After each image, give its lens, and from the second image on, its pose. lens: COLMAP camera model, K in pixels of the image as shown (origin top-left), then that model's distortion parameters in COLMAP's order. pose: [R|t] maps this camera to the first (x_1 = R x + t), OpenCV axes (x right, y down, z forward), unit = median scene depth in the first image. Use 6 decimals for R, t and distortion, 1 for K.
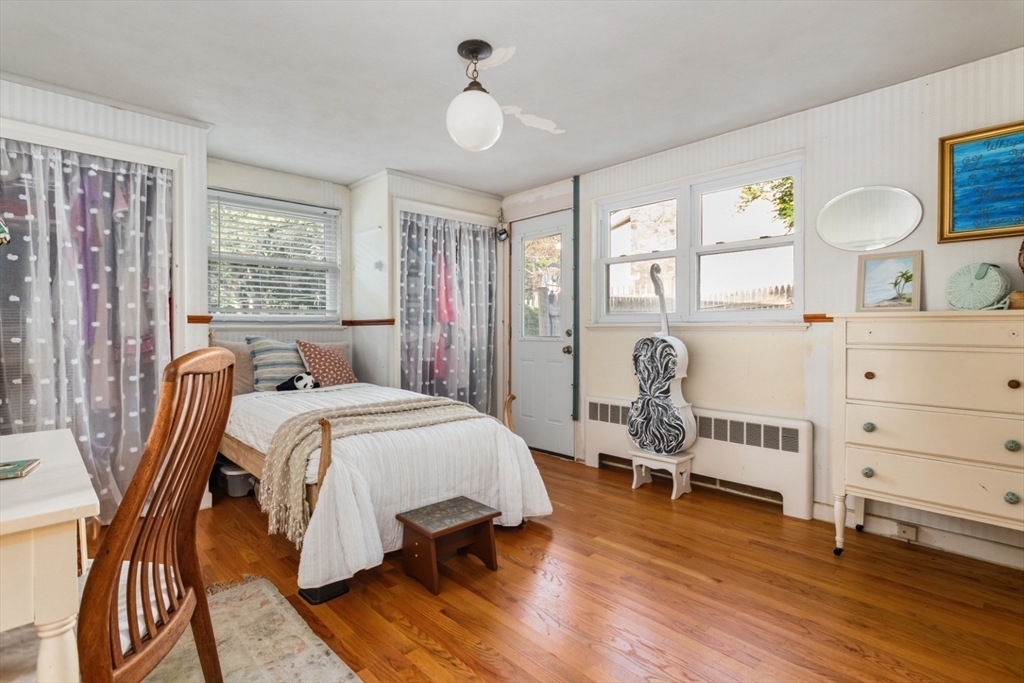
lens RADIAL K [[484.7, 0, 509.0], [0, 484.7, 336.0], [0, 0, 1]] dist [-0.000262, 0.001275]
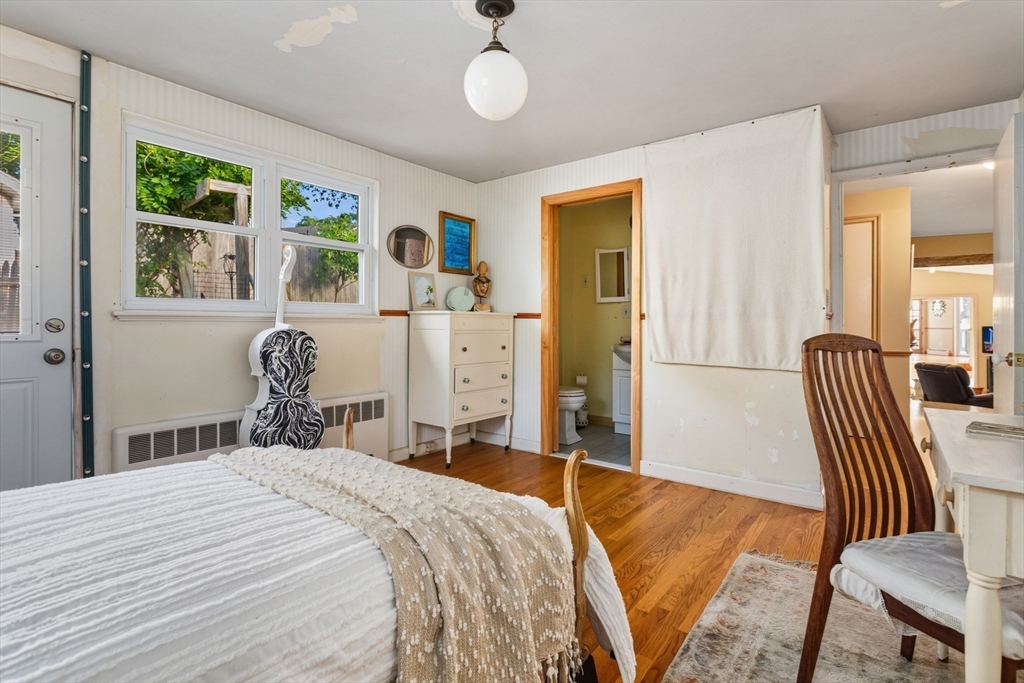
lens RADIAL K [[484.7, 0, 519.0], [0, 484.7, 325.3], [0, 0, 1]] dist [-0.000262, 0.001275]
pose [[-0.143985, -0.001609, 0.989579, -0.629064], [0.011947, 0.999923, 0.003365, -0.002639], [-0.989508, 0.012307, -0.143954, 0.716877]]
